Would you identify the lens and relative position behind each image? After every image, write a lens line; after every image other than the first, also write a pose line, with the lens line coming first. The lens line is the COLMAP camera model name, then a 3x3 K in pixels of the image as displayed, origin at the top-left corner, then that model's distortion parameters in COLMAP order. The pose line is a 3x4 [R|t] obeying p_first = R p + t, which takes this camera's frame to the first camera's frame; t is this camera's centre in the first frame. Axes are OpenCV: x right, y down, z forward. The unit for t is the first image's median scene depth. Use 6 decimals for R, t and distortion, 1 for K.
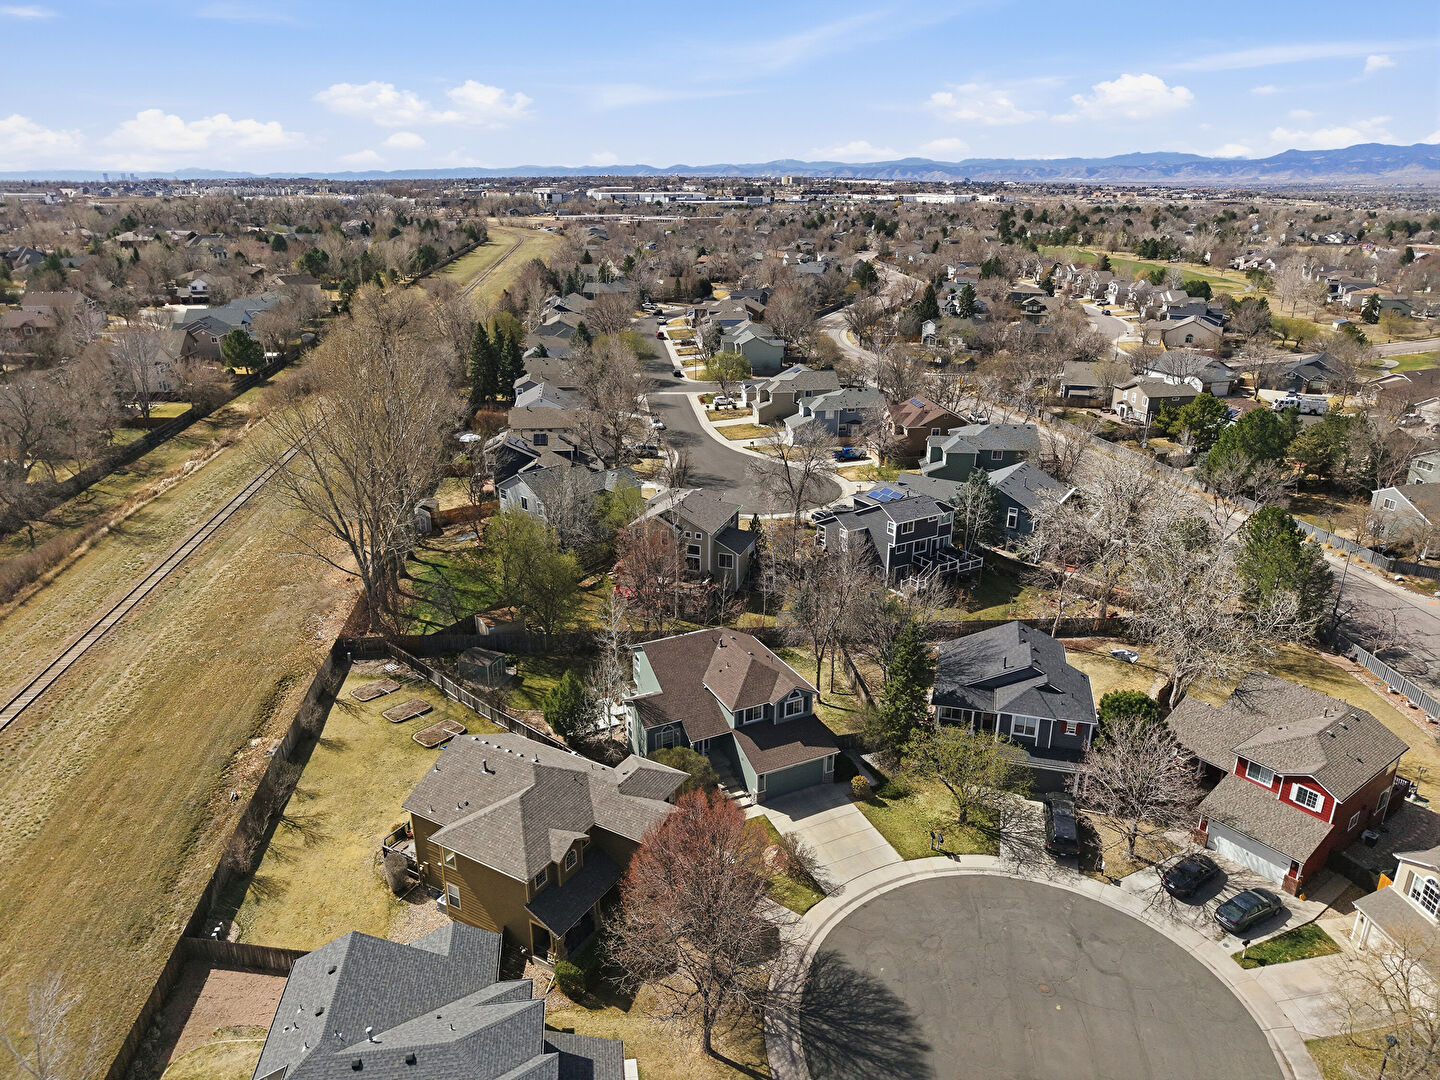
lens RADIAL K [[970.1, 0, 724.4], [0, 970.1, 539.1], [0, 0, 1]] dist [0.004208, -0.003298]
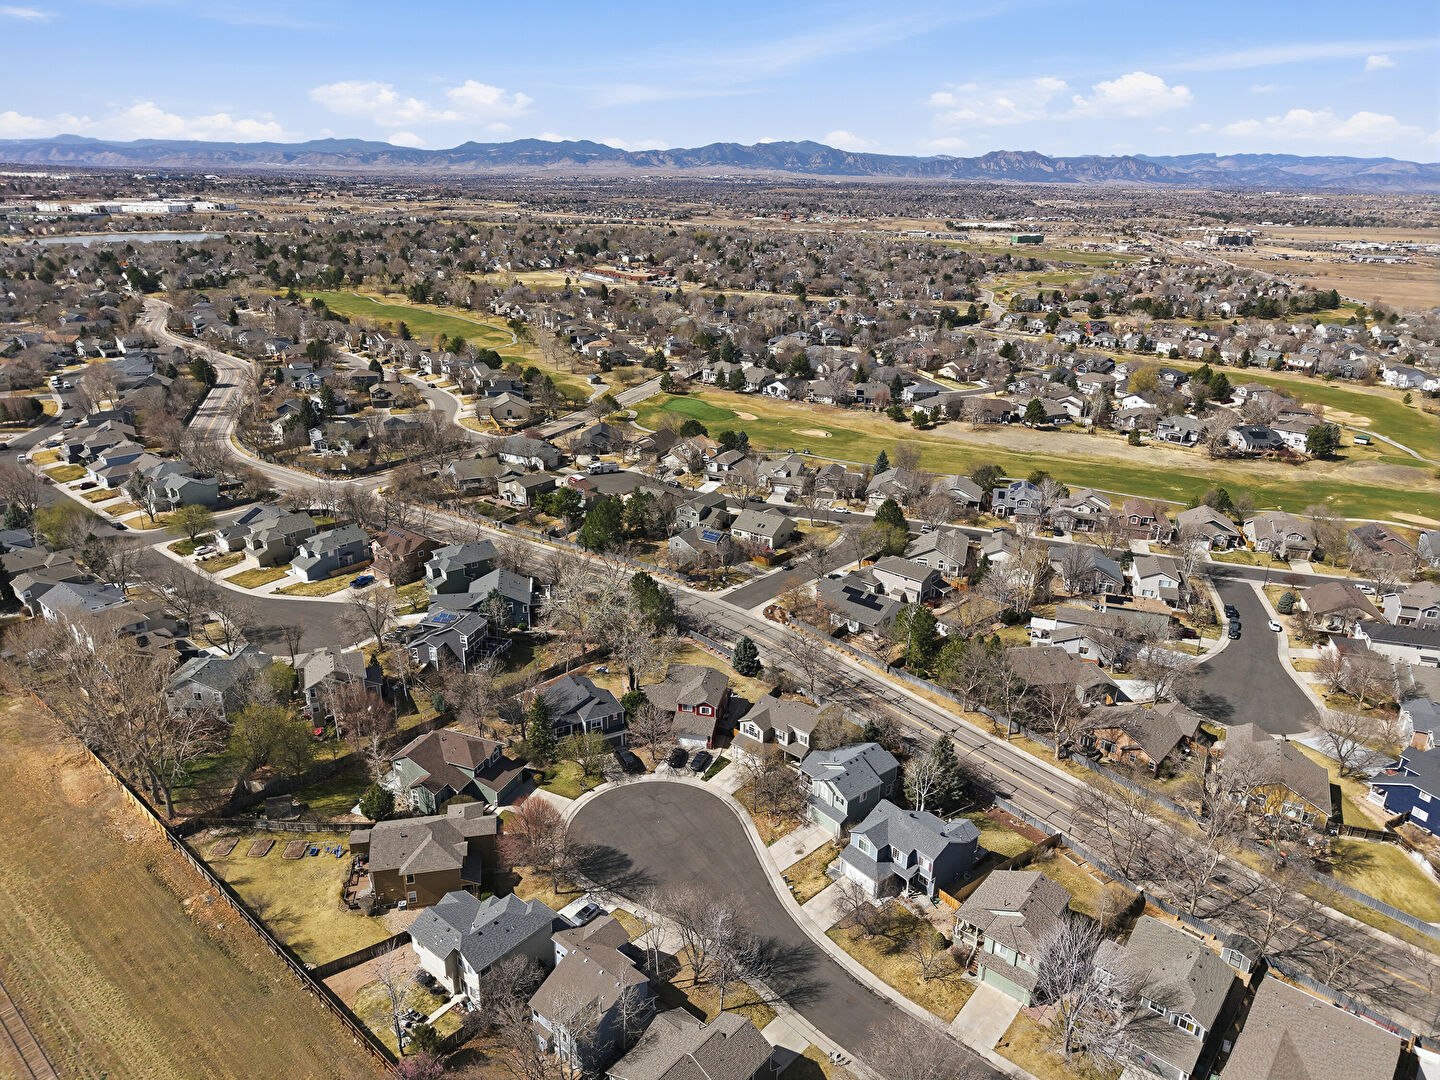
lens RADIAL K [[967.0, 0, 720.0], [0, 967.0, 540.0], [0, 0, 1]] dist [0.053700, -0.066990]
pose [[0.743156, -0.231324, 0.627861, -0.773029], [0.220575, 0.970583, 0.096514, -0.362846], [-0.631717, 0.066766, 0.772319, -0.907983]]
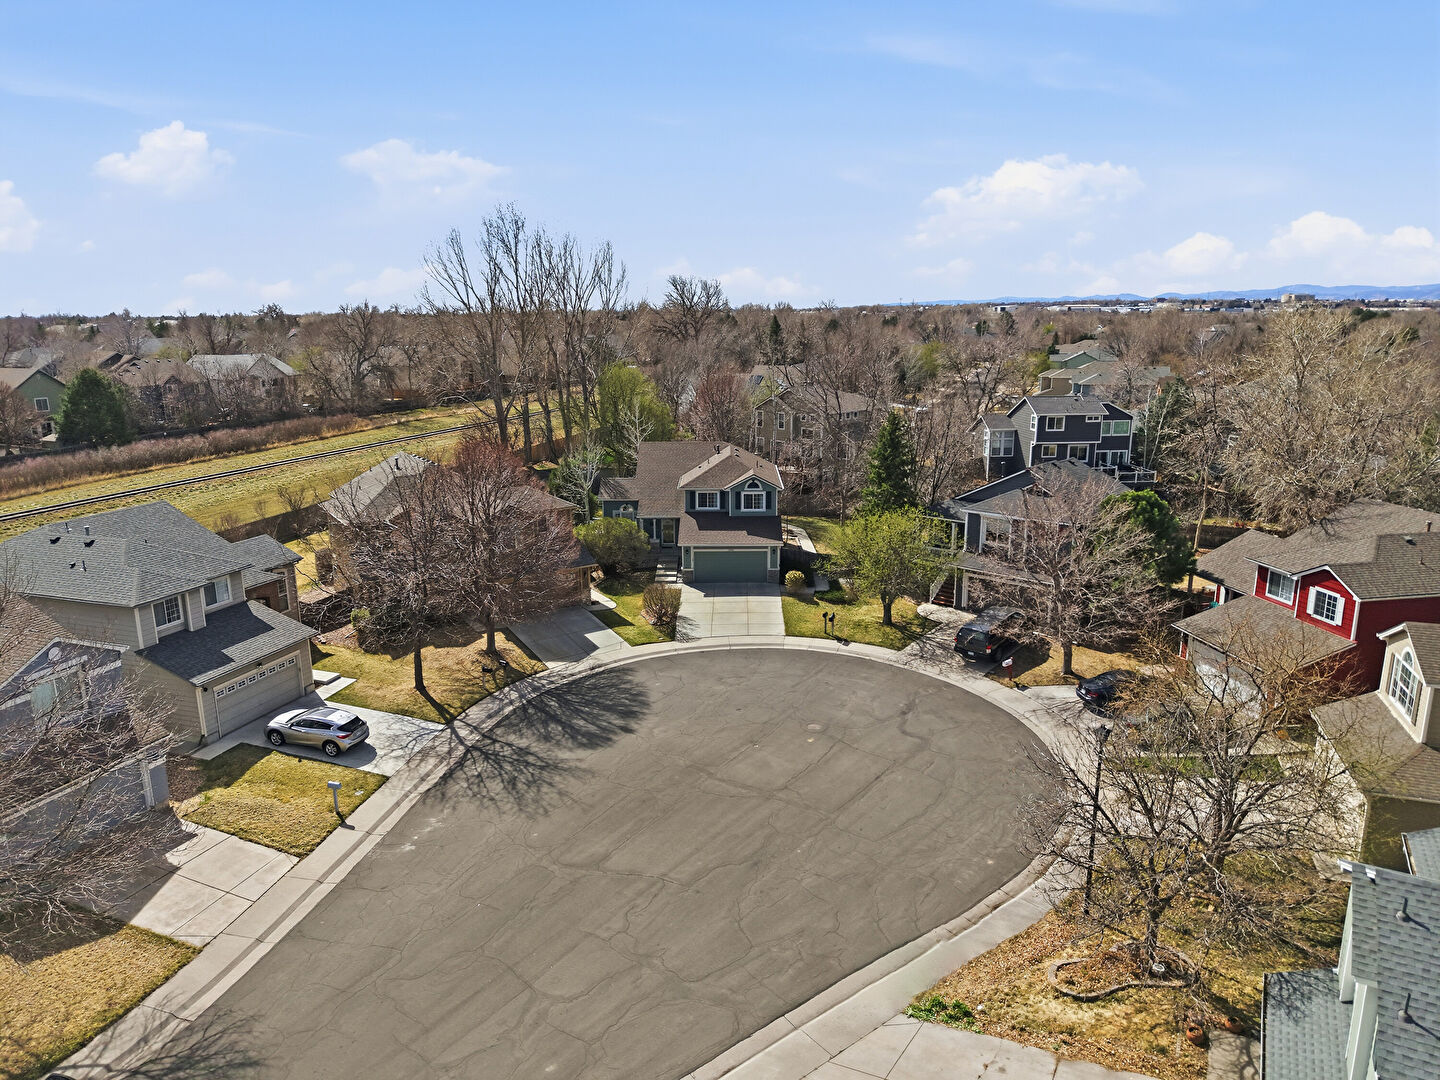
lens RADIAL K [[967.0, 0, 720.0], [0, 967.0, 540.0], [0, 0, 1]] dist [0.053700, -0.066990]
pose [[0.891875, 0.091775, -0.442872, 0.469877], [-0.147063, 0.984832, -0.092078, 0.312088], [0.427704, 0.147252, 0.891844, 0.185048]]
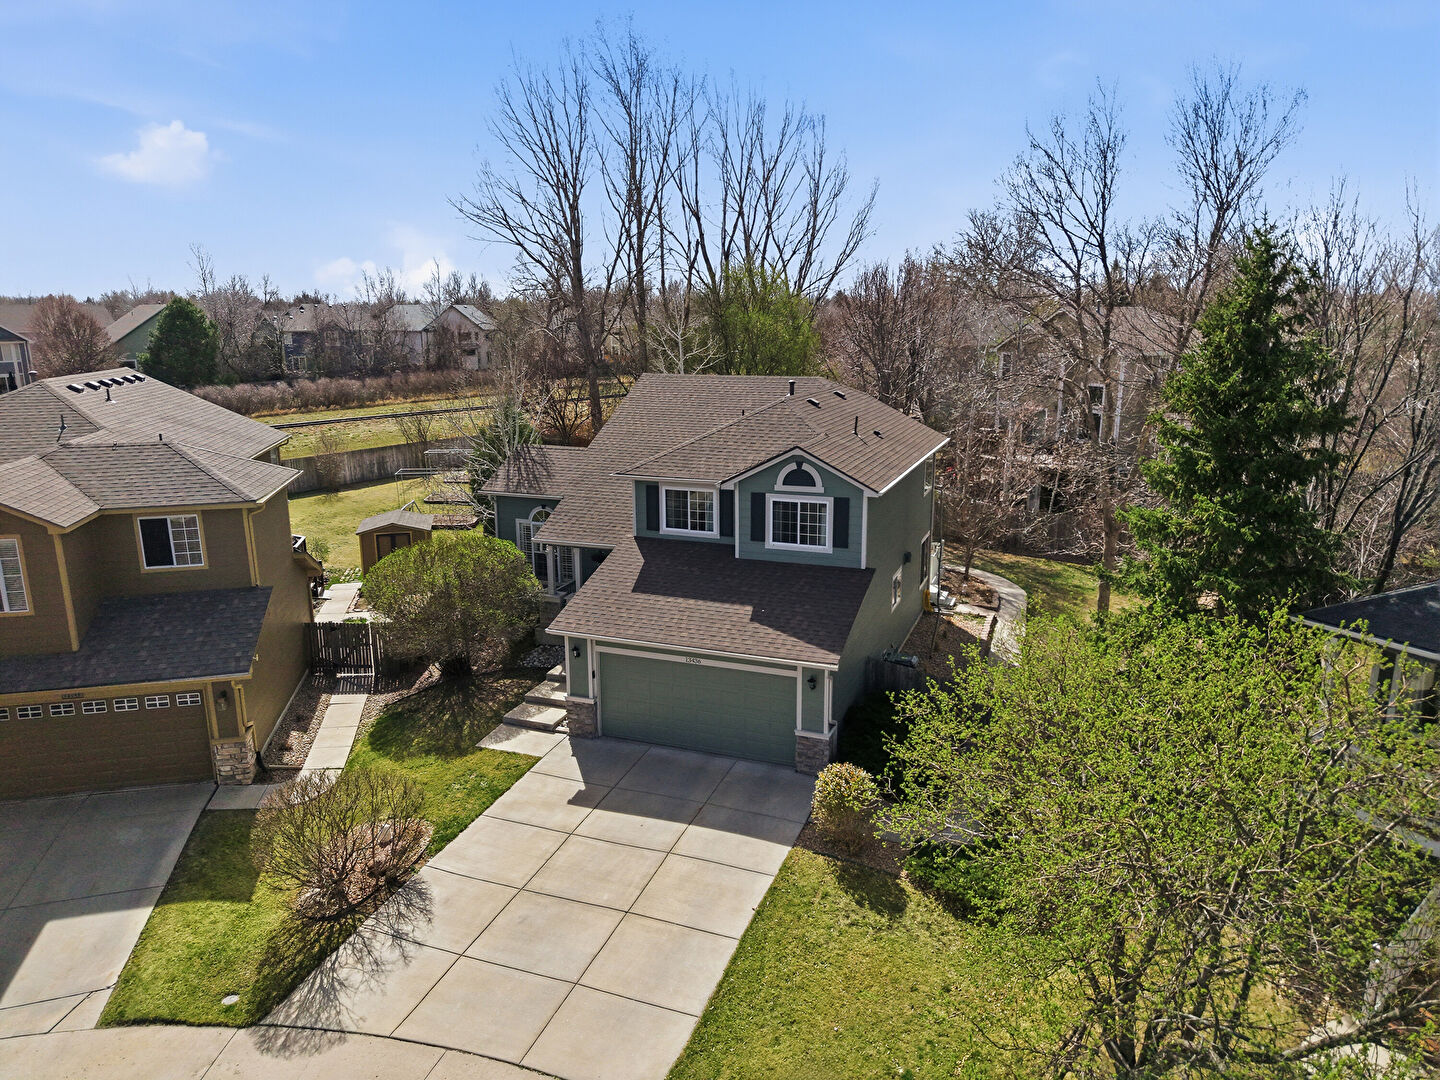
lens RADIAL K [[970.1, 0, 724.4], [0, 970.1, 539.1], [0, 0, 1]] dist [0.004208, -0.003298]
pose [[0.679885, 0.157669, -0.716168, 0.298684], [-0.248243, 0.968438, -0.022458, 0.201876], [0.690023, 0.193052, 0.697567, 0.789266]]
